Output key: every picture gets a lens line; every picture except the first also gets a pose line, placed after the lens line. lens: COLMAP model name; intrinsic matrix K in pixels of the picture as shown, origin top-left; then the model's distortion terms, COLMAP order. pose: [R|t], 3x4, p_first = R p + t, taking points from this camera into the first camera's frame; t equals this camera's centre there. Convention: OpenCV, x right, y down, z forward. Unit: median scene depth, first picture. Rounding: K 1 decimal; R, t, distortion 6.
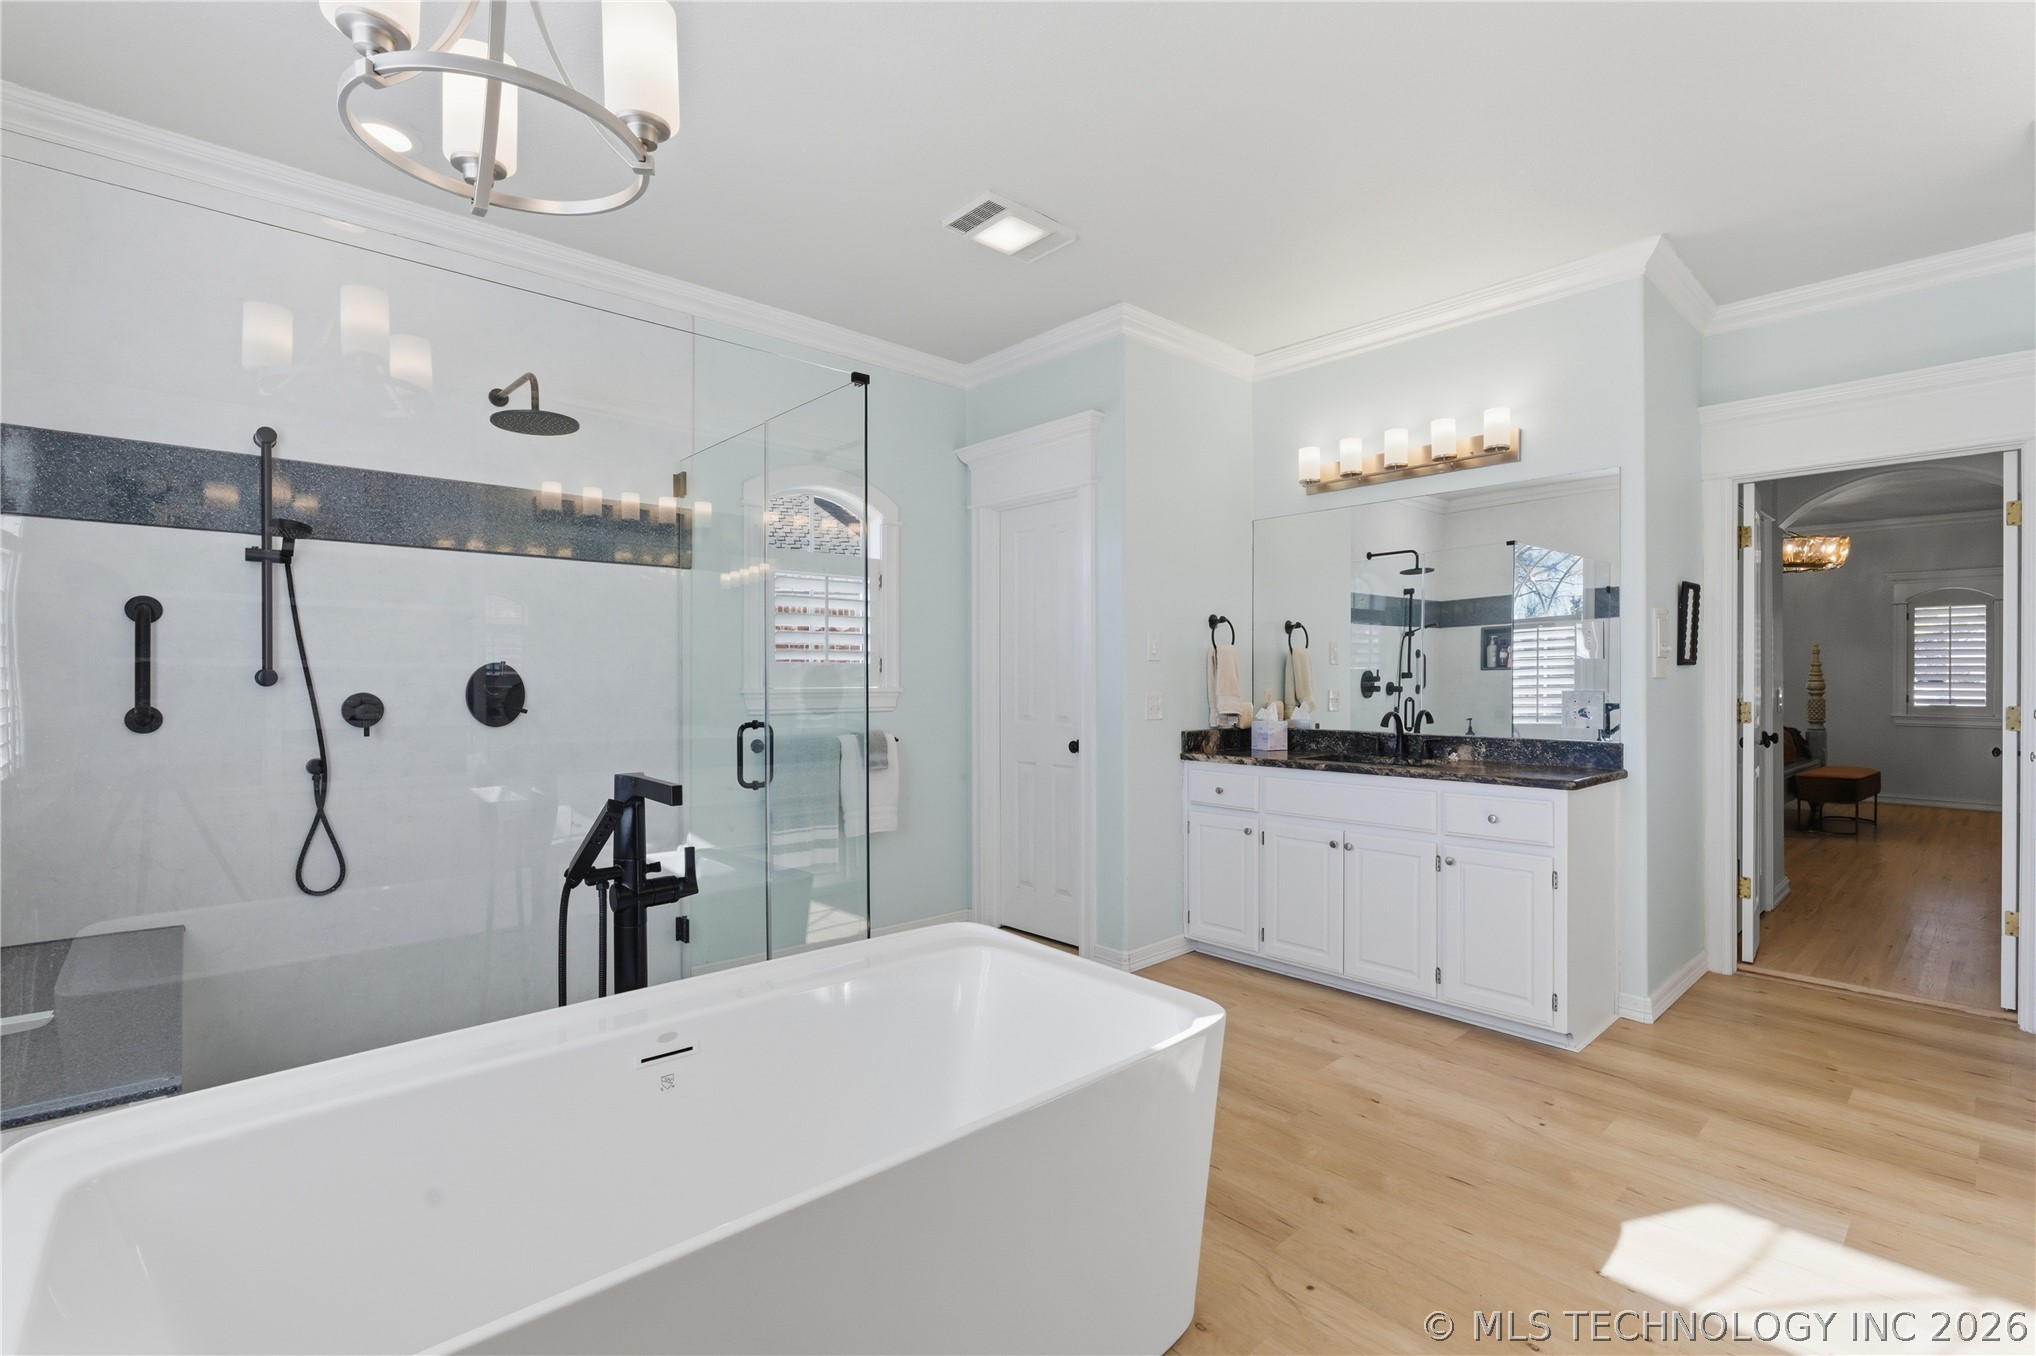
lens RADIAL K [[925.9, 0, 1007.1], [0, 925.9, 686.6], [0, 0, 1]] dist [-0.003852, 0.001019]
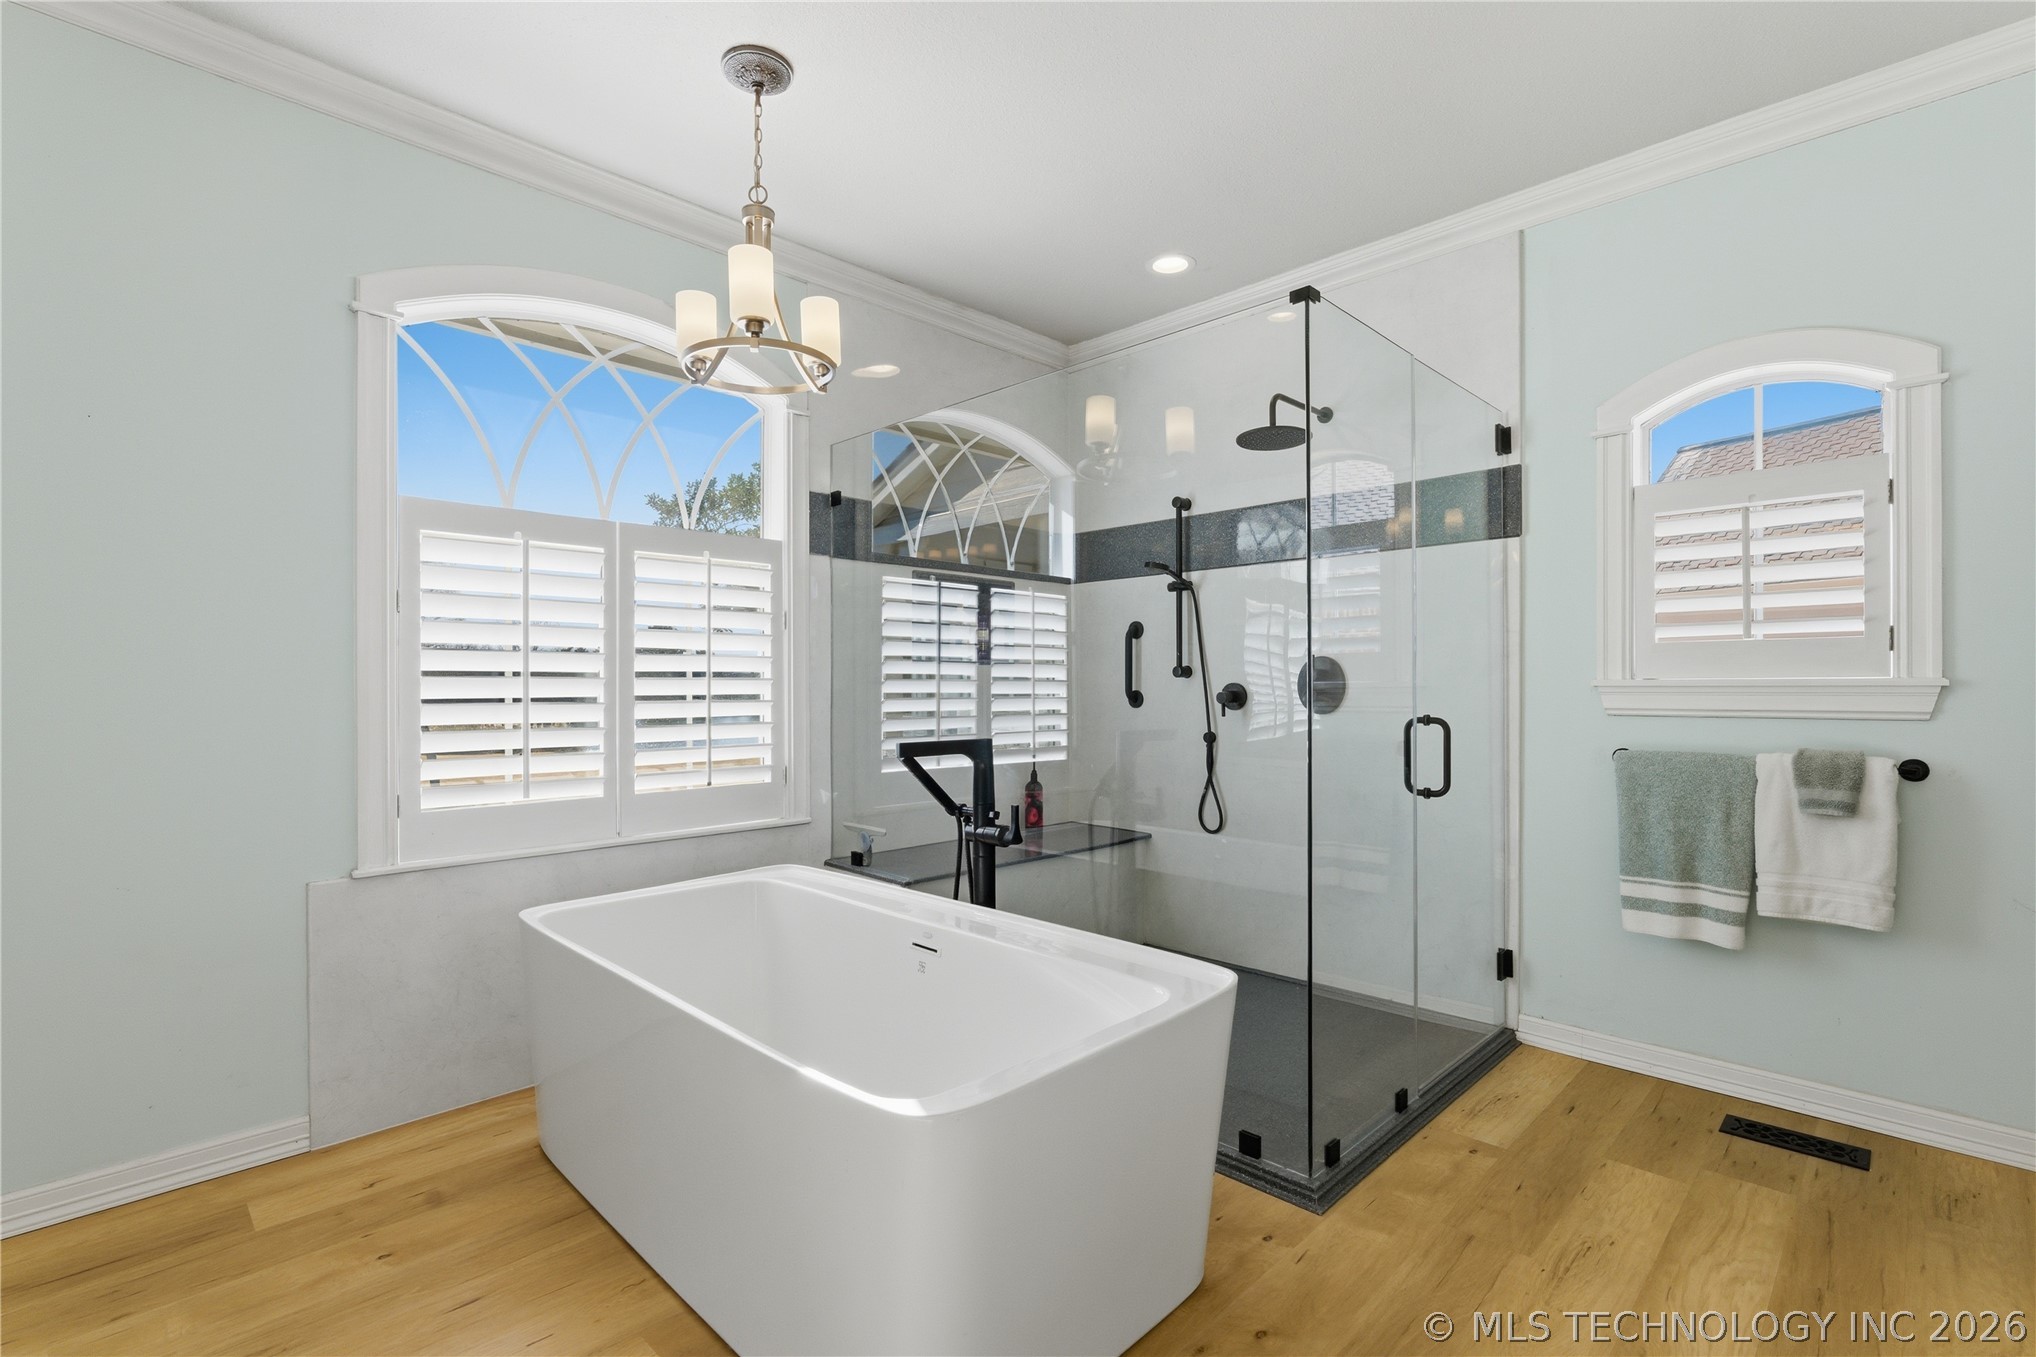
lens RADIAL K [[925.9, 0, 1002.7], [0, 925.9, 684.5], [0, 0, 1]] dist [-0.003852, 0.001019]
pose [[0.053755, -0.001660, -0.998553, 0.585594], [-0.002382, 0.999996, -0.001791, 0.012131], [0.998551, 0.002475, 0.053751, 0.626203]]
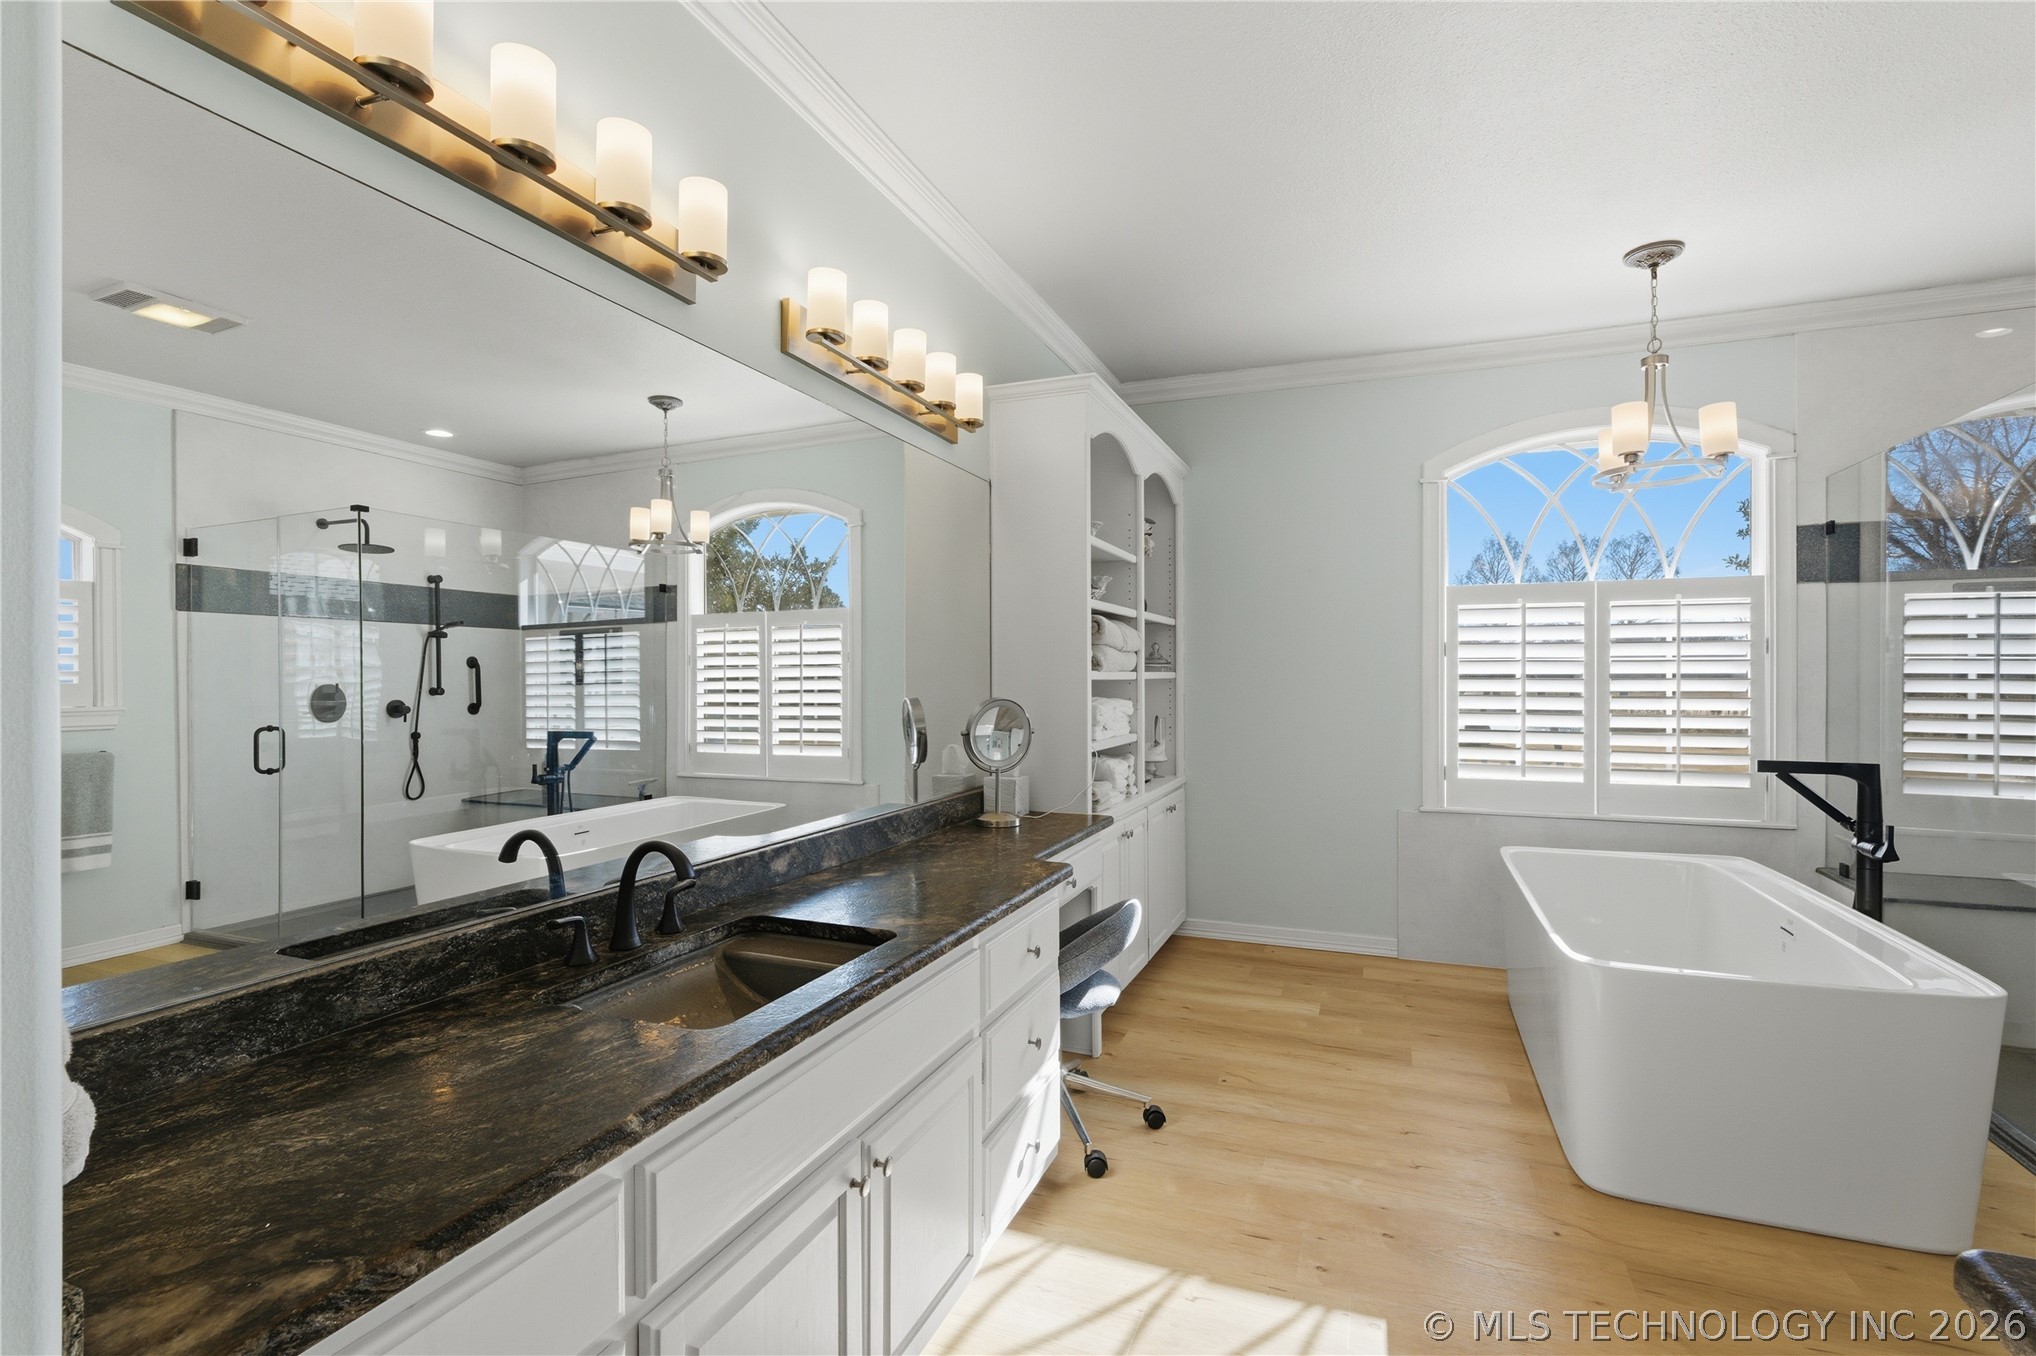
lens RADIAL K [[925.9, 0, 1012.8], [0, 925.9, 672.6], [0, 0, 1]] dist [-0.003852, 0.001019]
pose [[-0.897868, 0.004157, -0.440244, 1.128792], [0.003310, 0.999991, 0.002691, -0.065660], [0.440252, 0.000959, -0.897874, 1.377412]]
